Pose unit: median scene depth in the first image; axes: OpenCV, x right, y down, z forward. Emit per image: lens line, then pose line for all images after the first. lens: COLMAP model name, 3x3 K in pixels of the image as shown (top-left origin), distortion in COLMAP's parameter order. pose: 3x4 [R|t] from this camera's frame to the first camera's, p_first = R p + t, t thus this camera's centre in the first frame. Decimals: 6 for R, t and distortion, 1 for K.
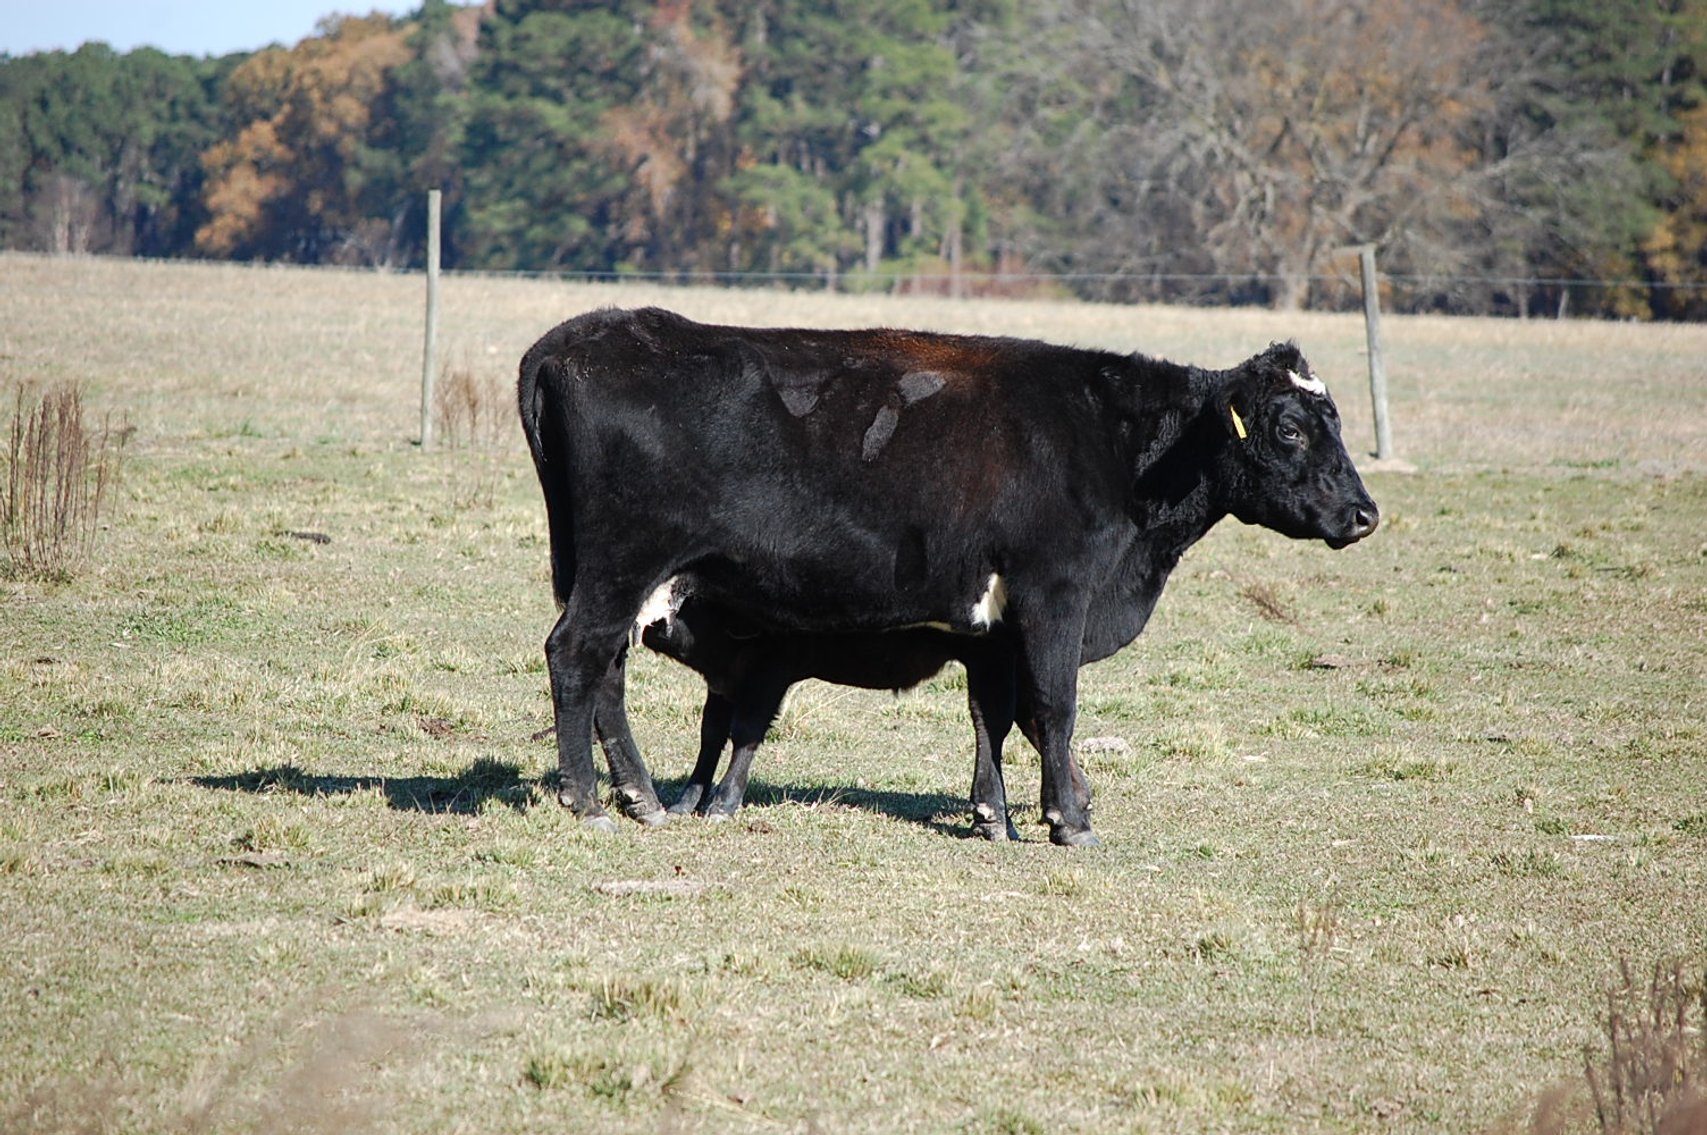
lens RADIAL K [[11112.9, 0, 854.3], [0, 11112.9, 568.3], [0, 0, 1]] dist [0.904357, 0.000000]
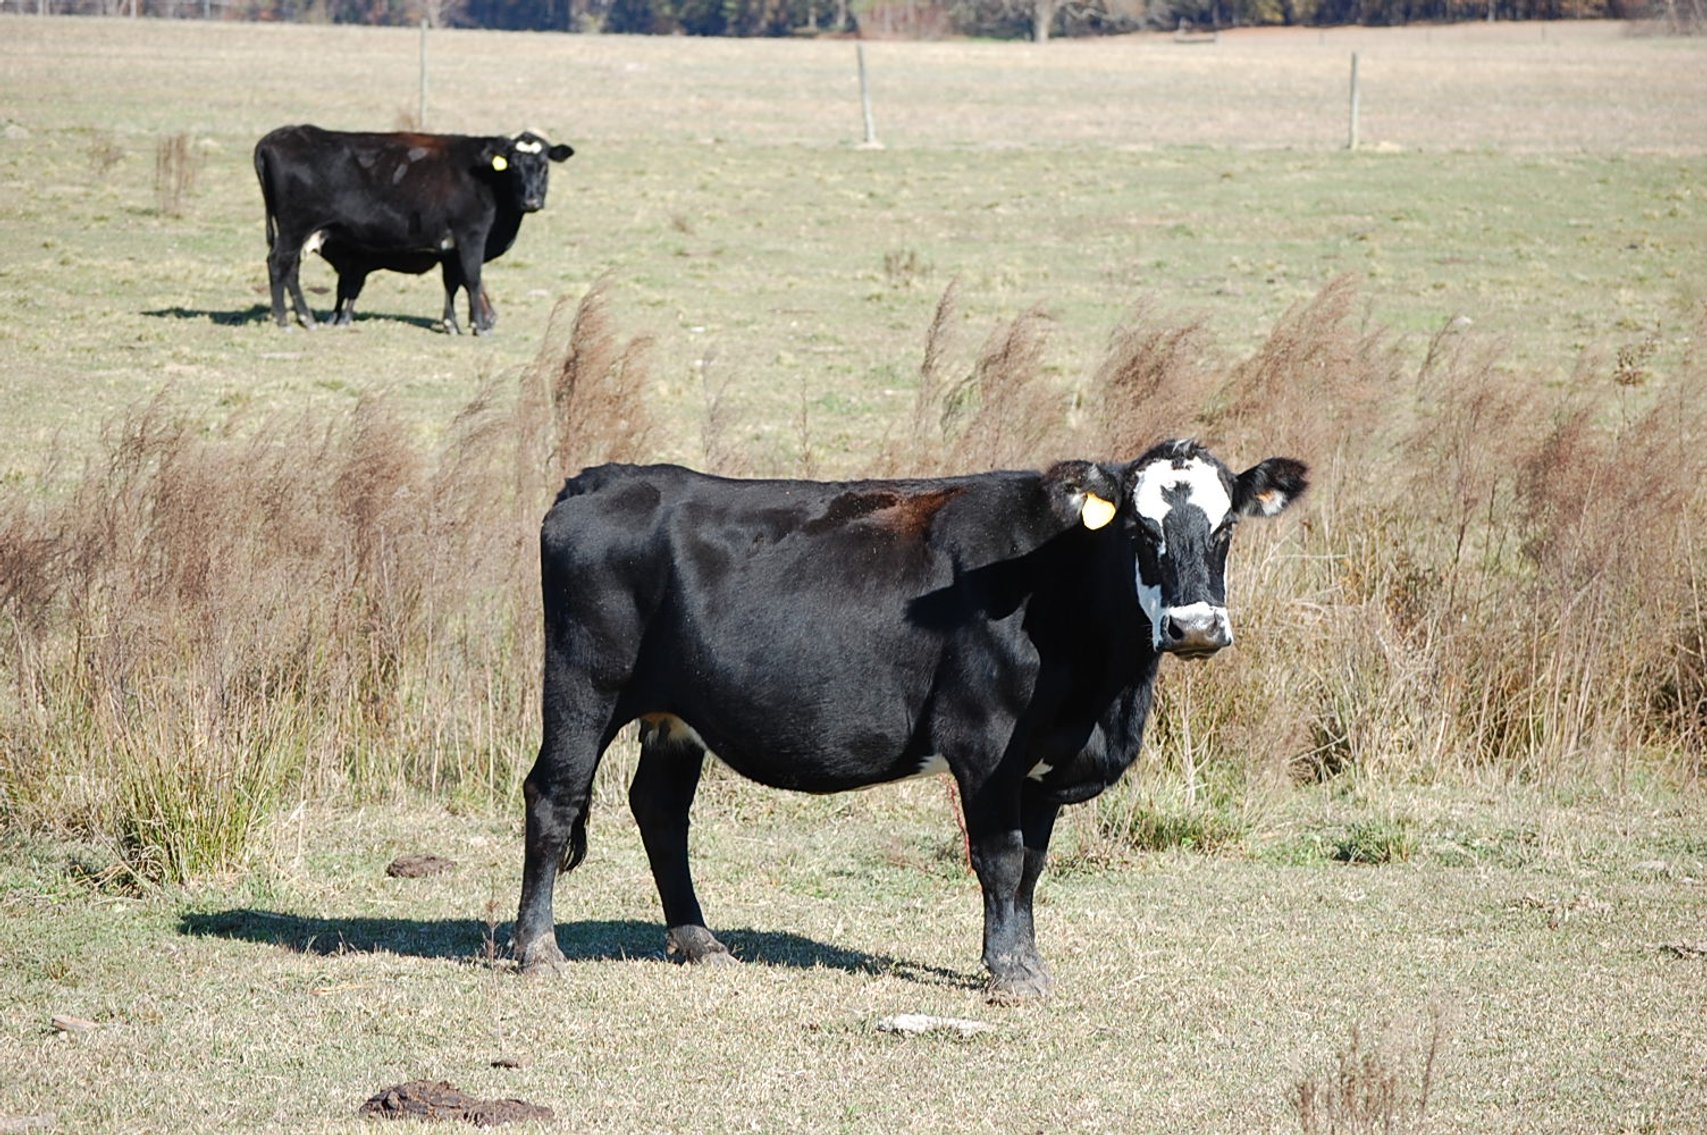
lens RADIAL K [[6010.2, 0, 853.0], [0, 6010.2, 567.7], [0, 0, 1]] dist [0.086482, 0.000000]
pose [[0.999962, -0.008731, -0.000448, 0.104118], [0.008742, 0.997729, 0.066789, -0.013102], [-0.000136, -0.066790, 0.997767, -0.364911]]
